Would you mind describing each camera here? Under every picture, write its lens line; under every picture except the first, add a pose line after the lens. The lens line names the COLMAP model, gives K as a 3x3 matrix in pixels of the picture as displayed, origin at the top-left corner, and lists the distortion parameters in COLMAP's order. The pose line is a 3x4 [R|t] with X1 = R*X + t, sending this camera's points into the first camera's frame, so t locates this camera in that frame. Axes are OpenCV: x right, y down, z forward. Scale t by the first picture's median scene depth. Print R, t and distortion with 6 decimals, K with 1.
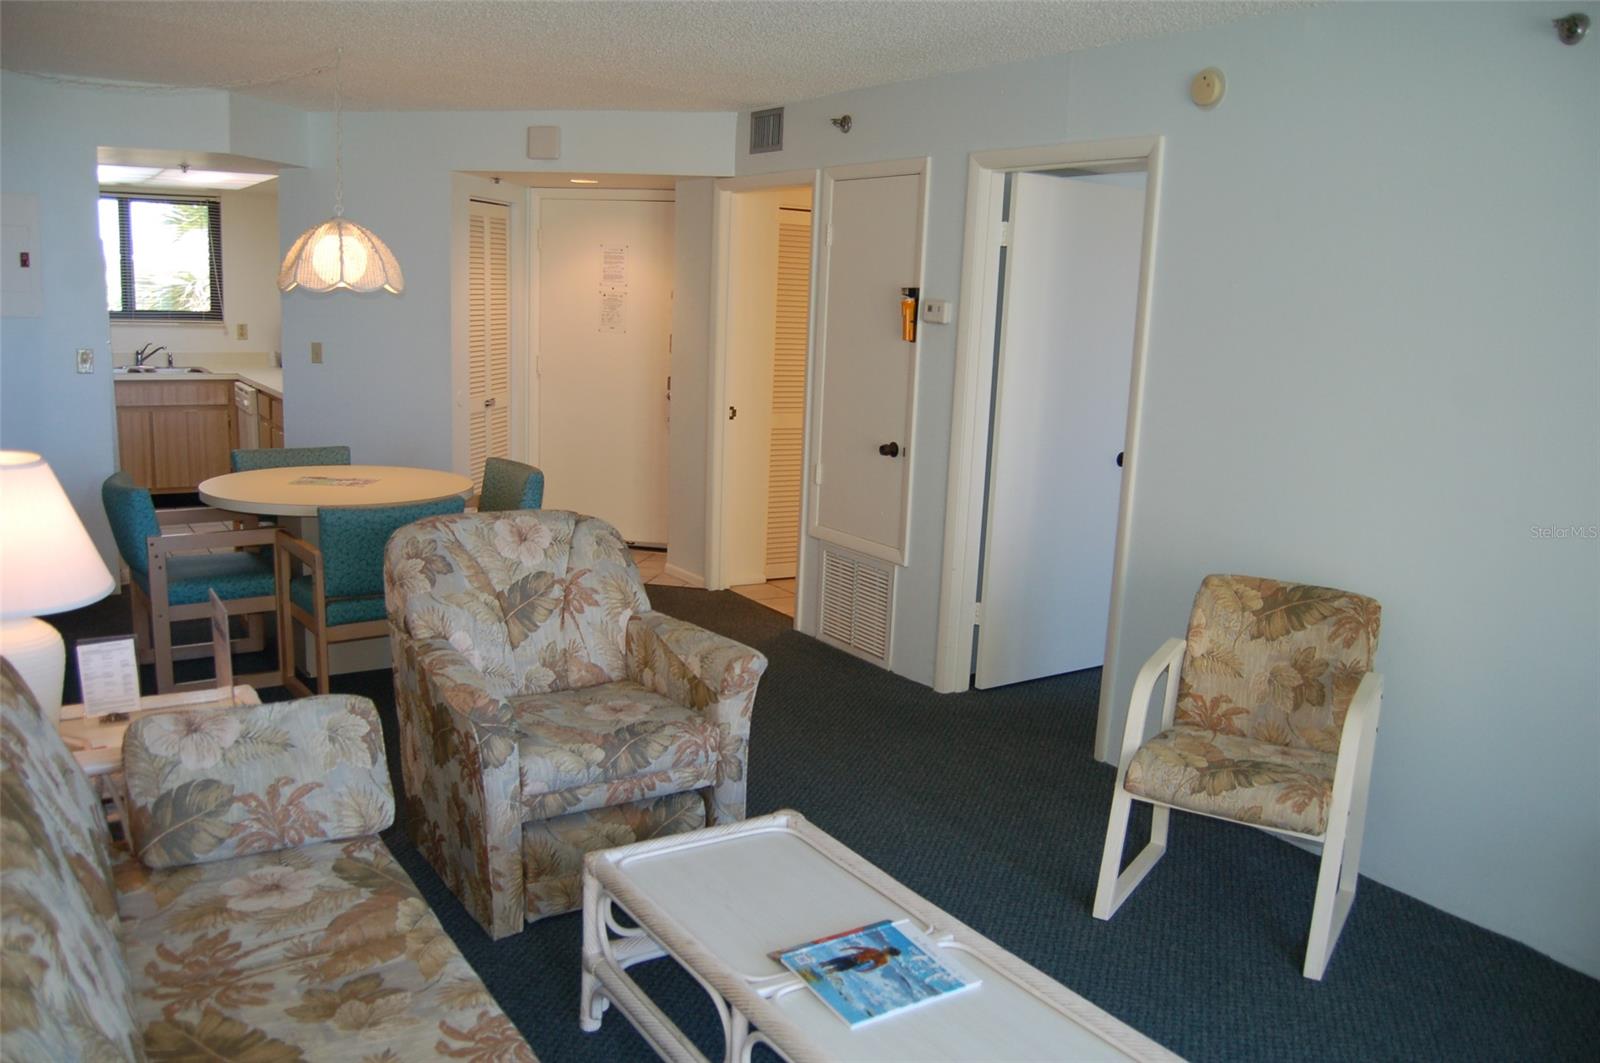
lens RADIAL K [[1268.5, 0, 800.0], [0, 1268.5, 531.5], [0, 0, 1]] dist [-0.065514, -0.000711]
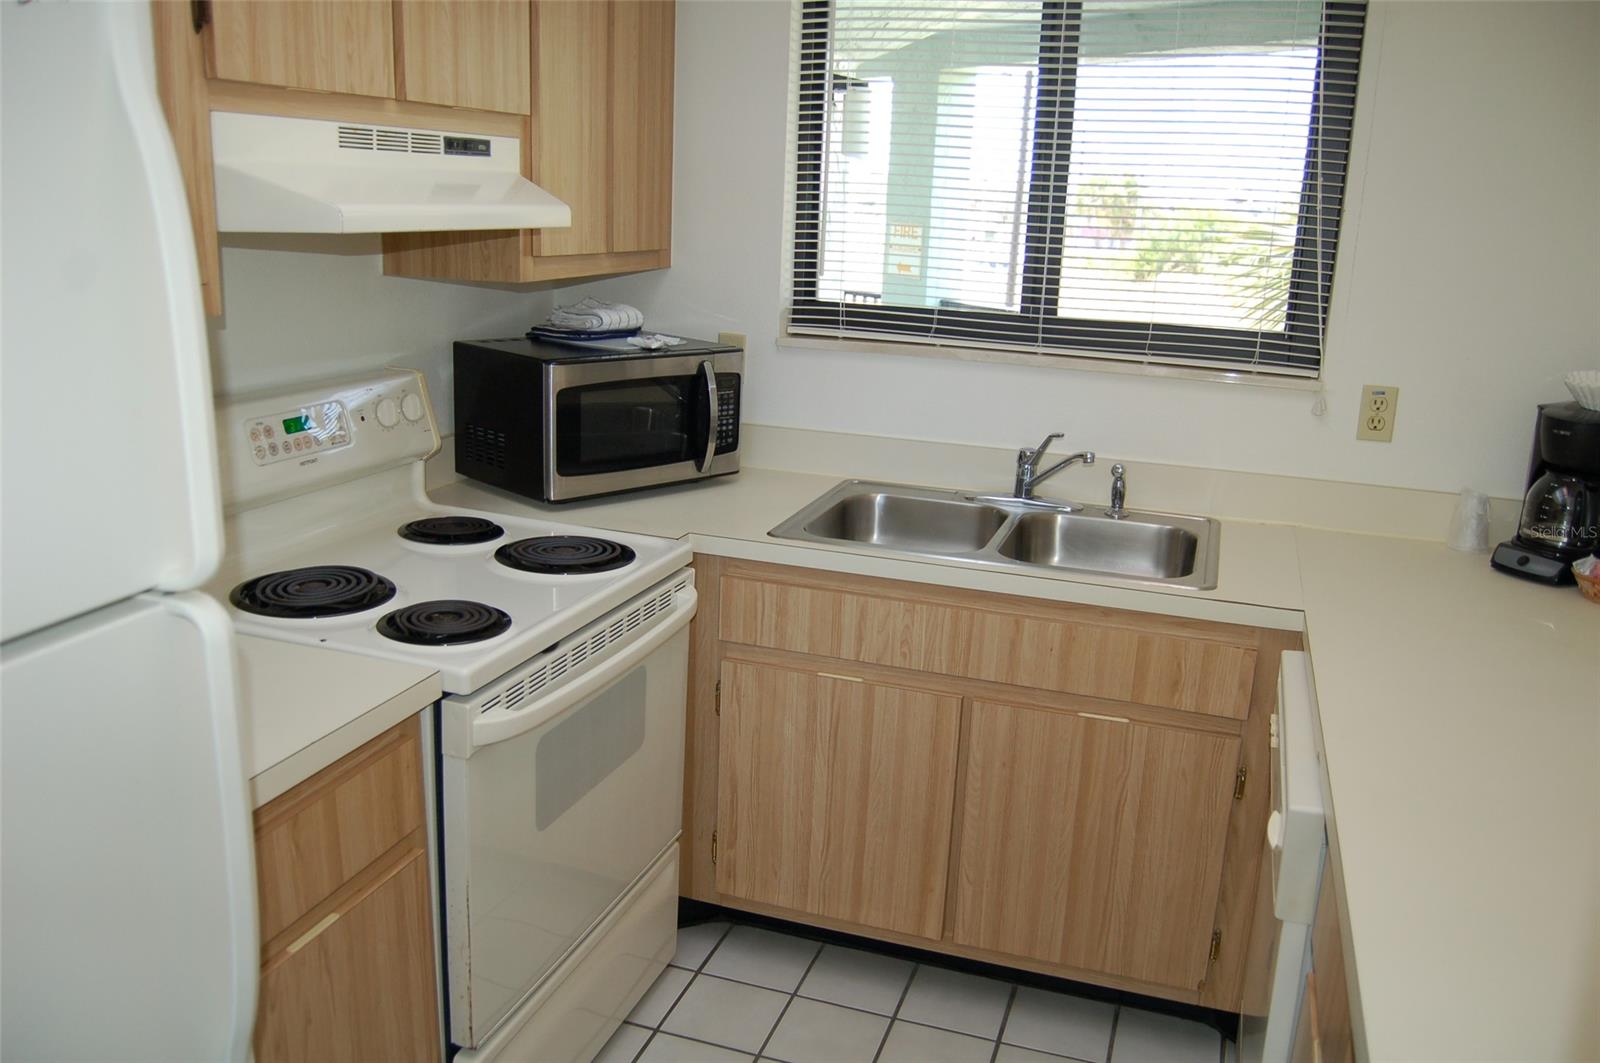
lens RADIAL K [[1268.5, 0, 800.0], [0, 1268.5, 531.5], [0, 0, 1]] dist [-0.065514, -0.000711]
pose [[0.611839, 0.172249, -0.771999, -0.317918], [-0.148749, 0.983644, 0.101581, -0.148675], [0.776869, 0.052683, 0.627454, 0.755756]]
